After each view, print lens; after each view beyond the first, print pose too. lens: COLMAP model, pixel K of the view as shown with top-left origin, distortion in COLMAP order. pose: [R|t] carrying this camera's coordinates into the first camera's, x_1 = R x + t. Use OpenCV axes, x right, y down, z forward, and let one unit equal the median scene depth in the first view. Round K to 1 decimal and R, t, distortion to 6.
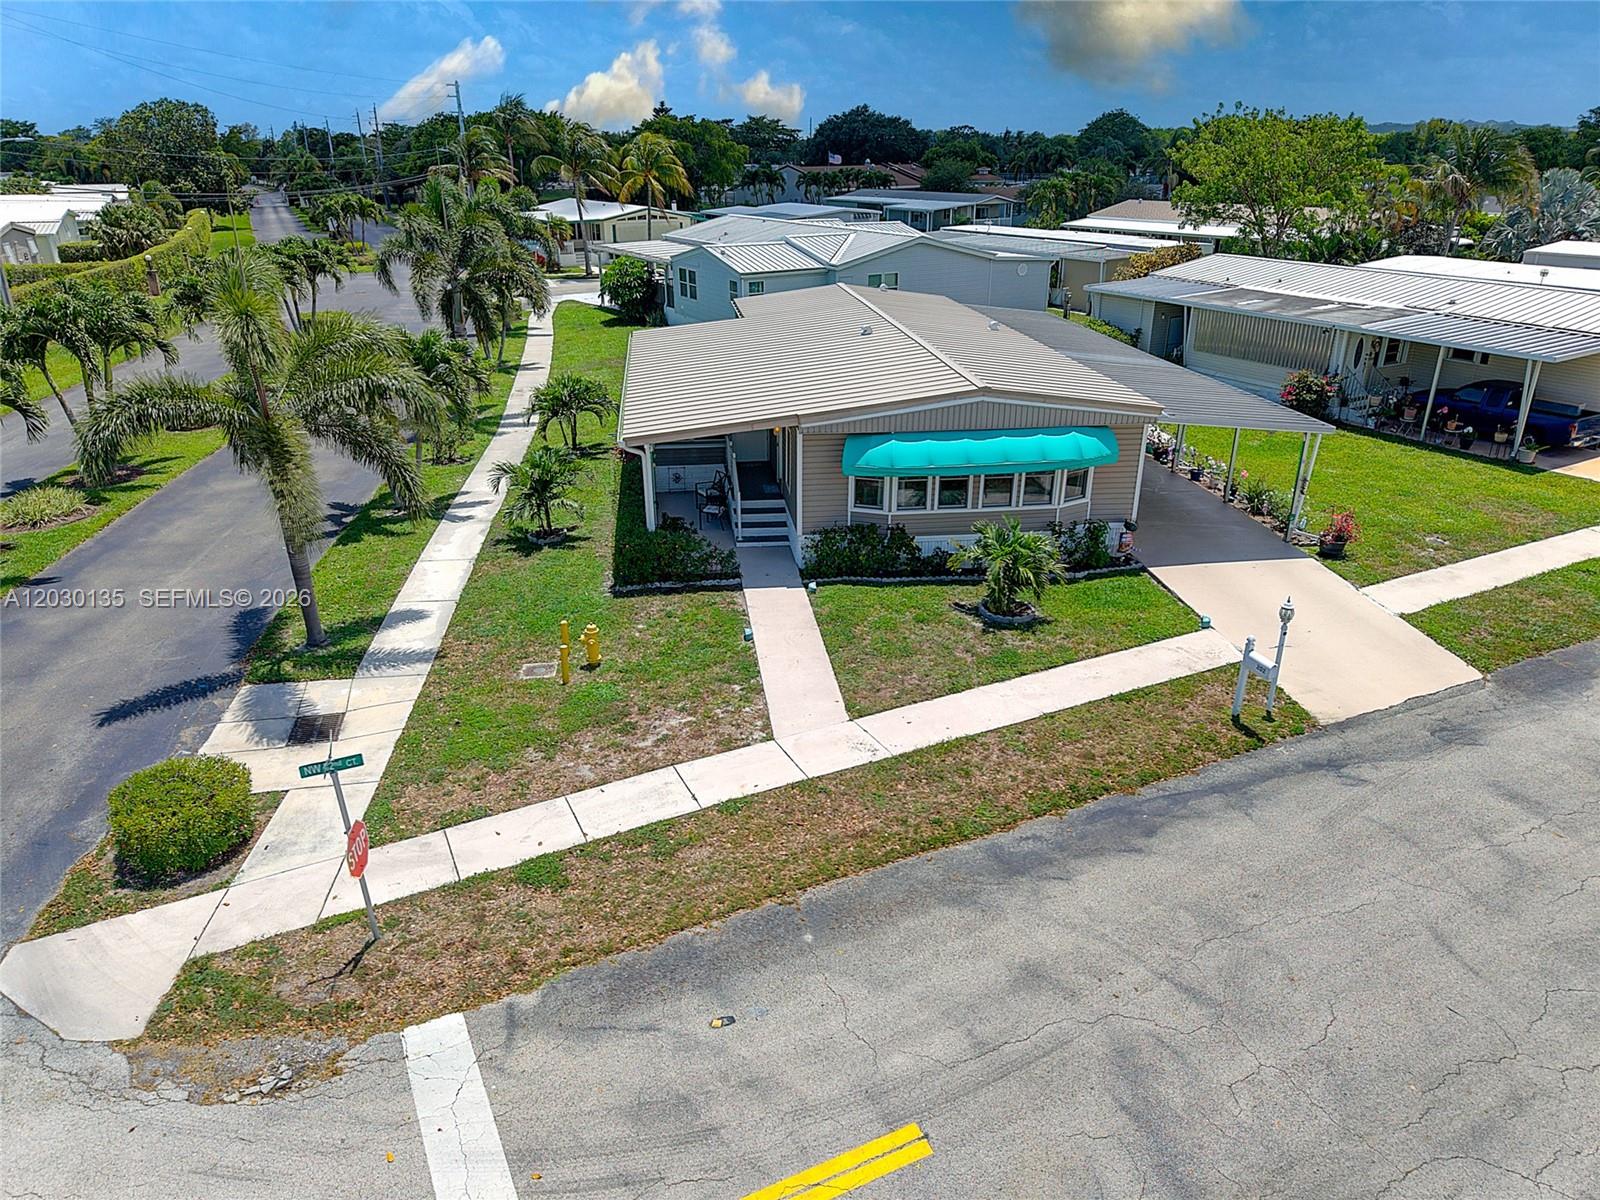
lens RADIAL K [[1057.2, 0, 800.0], [0, 1057.2, 600.0], [0, 0, 1]] dist [-0.000427, -0.001712]
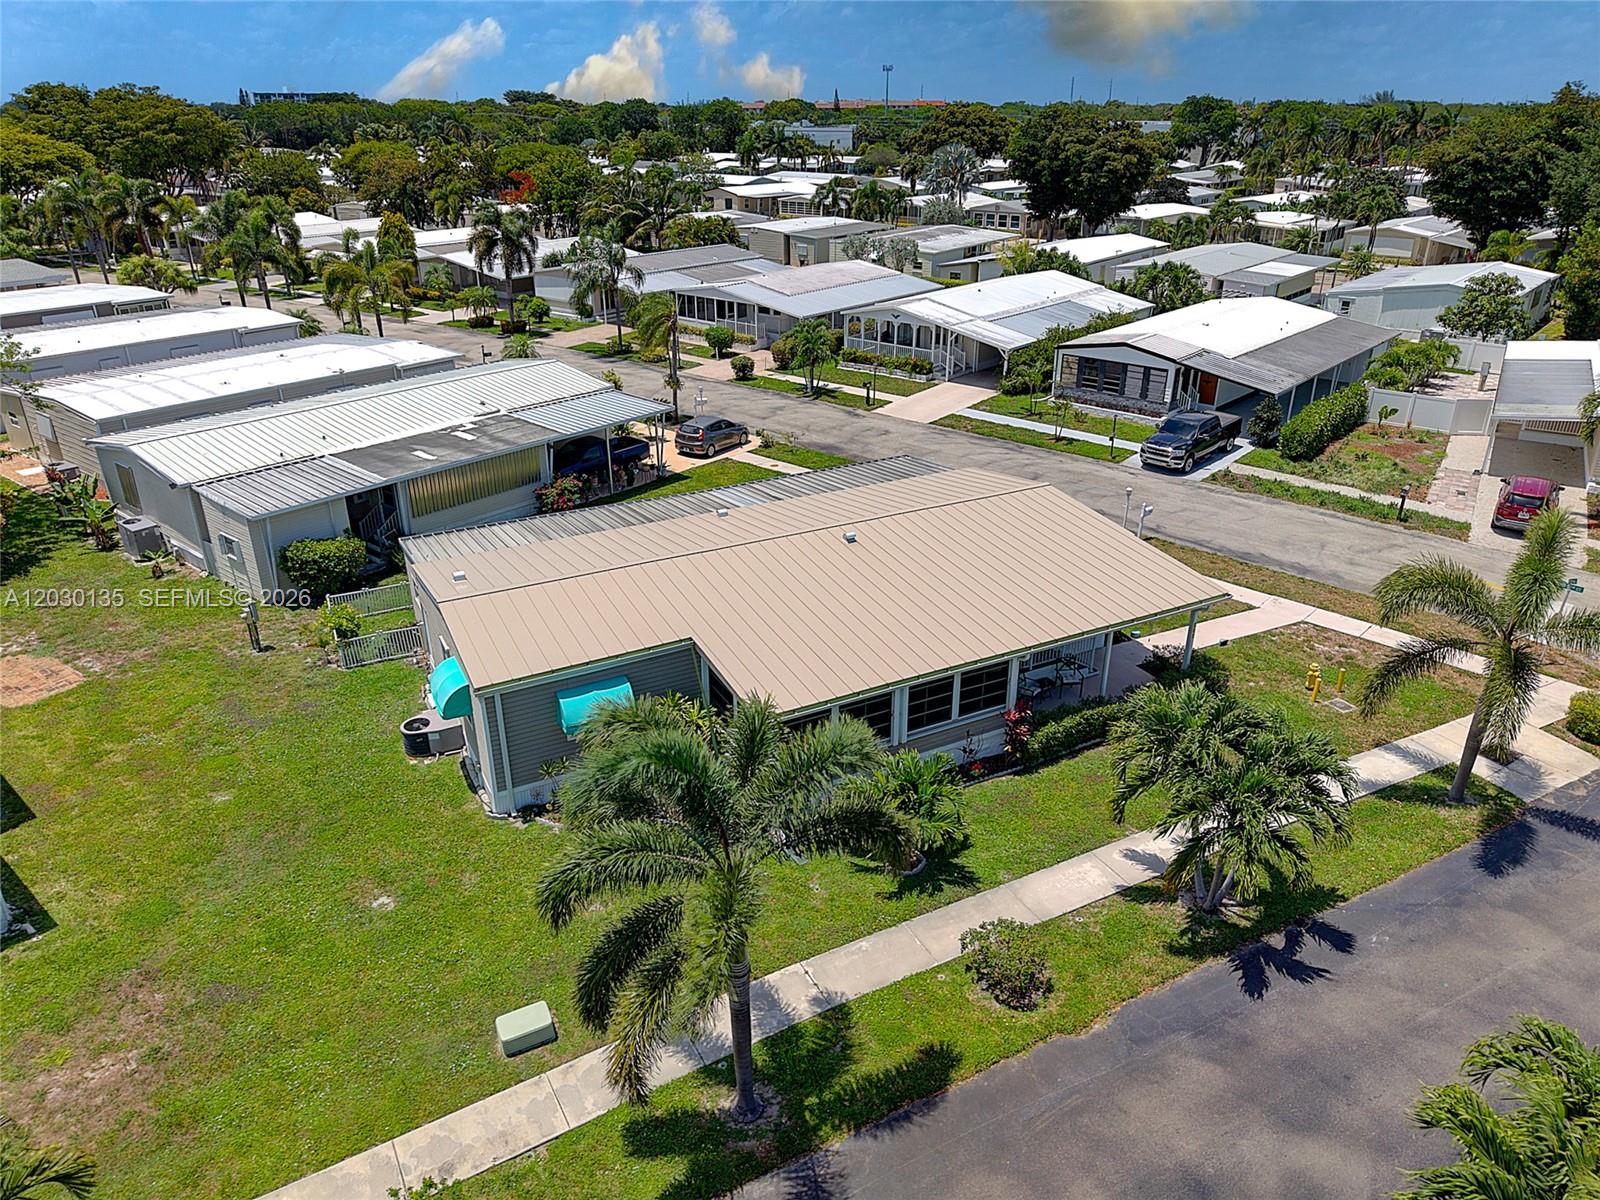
lens RADIAL K [[1068.6, 0, 800.0], [0, 1068.6, 600.0], [0, 0, 1]] dist [0.006835, -0.008743]
pose [[-0.349583, -0.388258, 0.852671, -1.087303], [0.371197, 0.778220, 0.506543, -0.988665], [-0.860235, 0.493588, -0.127932, 1.583196]]
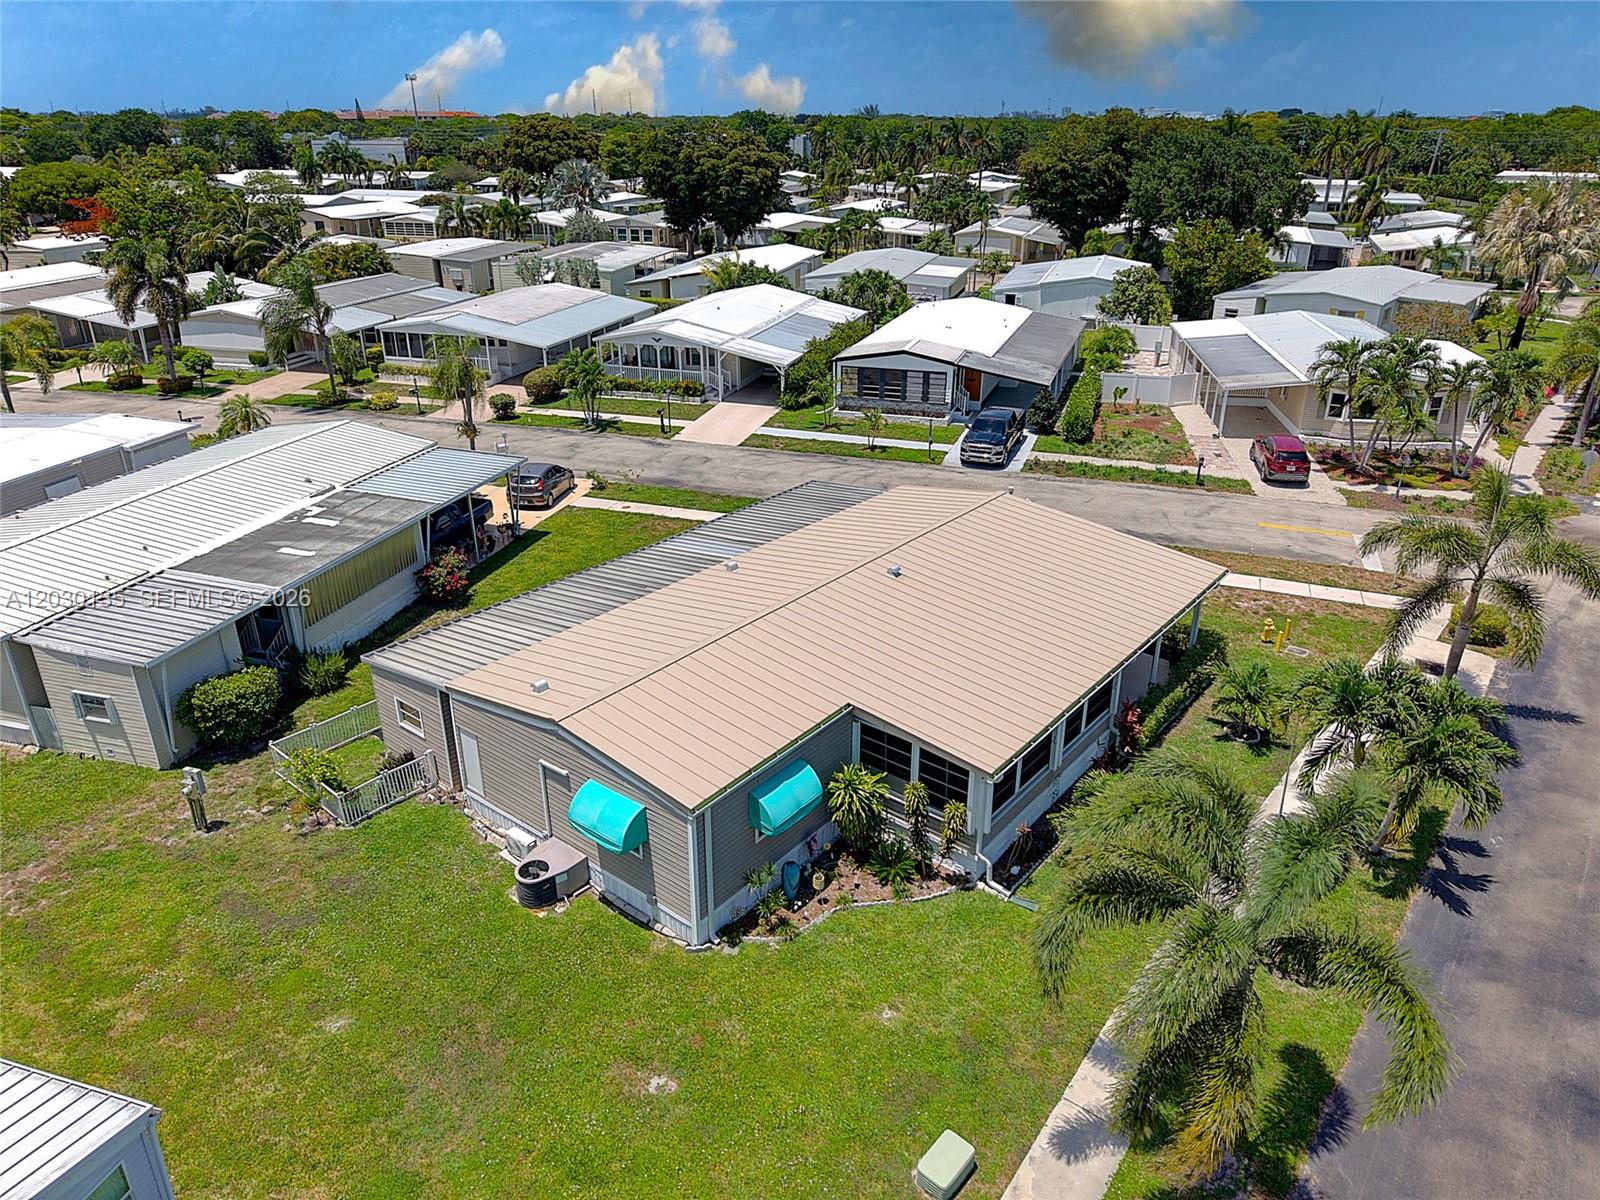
lens RADIAL K [[1068.6, 0, 800.0], [0, 1068.6, 600.0], [0, 0, 1]] dist [0.006835, -0.008743]
pose [[-0.694284, -0.293319, 0.657216, -0.722541], [0.284294, 0.727141, 0.624855, -1.182634], [-0.661171, 0.620669, -0.421453, 1.980820]]
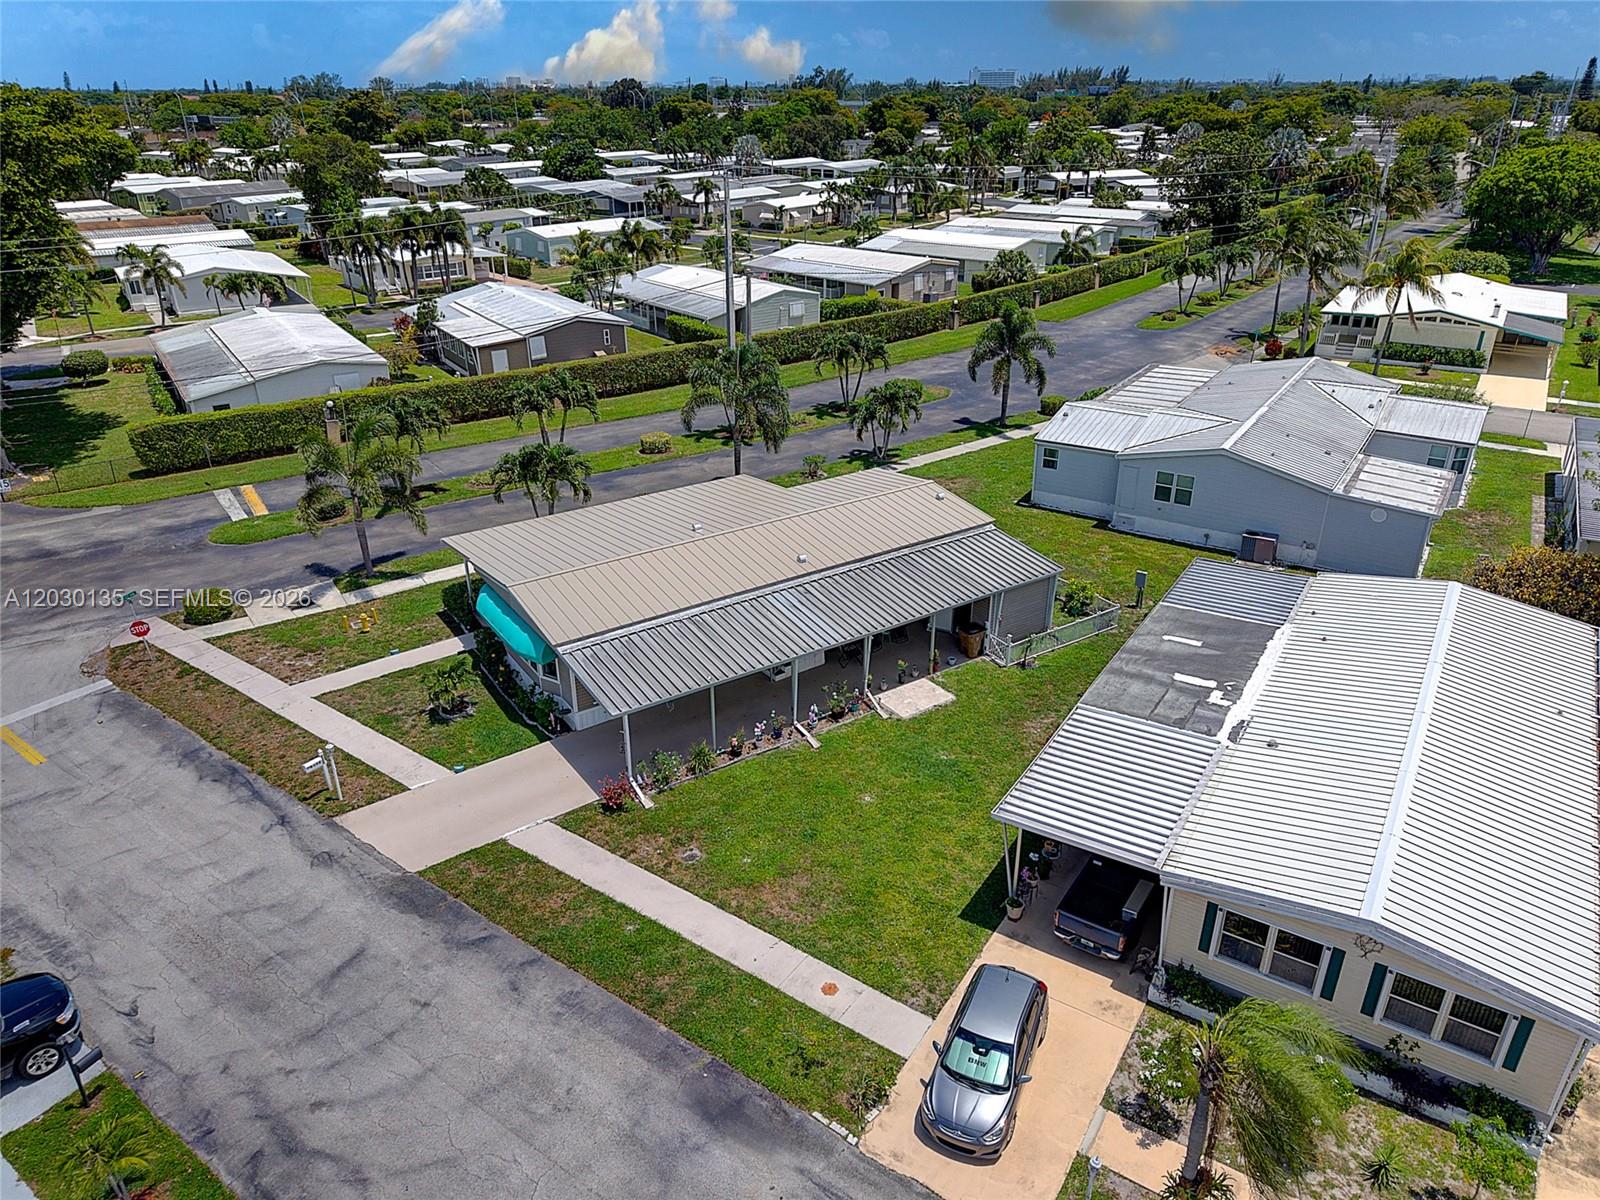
lens RADIAL K [[1059.1, 0, 800.0], [0, 1059.1, 600.0], [0, 0, 1]] dist [0.045413, -0.048952]
pose [[0.454598, 0.385915, -0.802752, 1.714270], [-0.344198, 0.907363, 0.241286, -0.736751], [0.821504, 0.166618, 0.545316, 0.479114]]
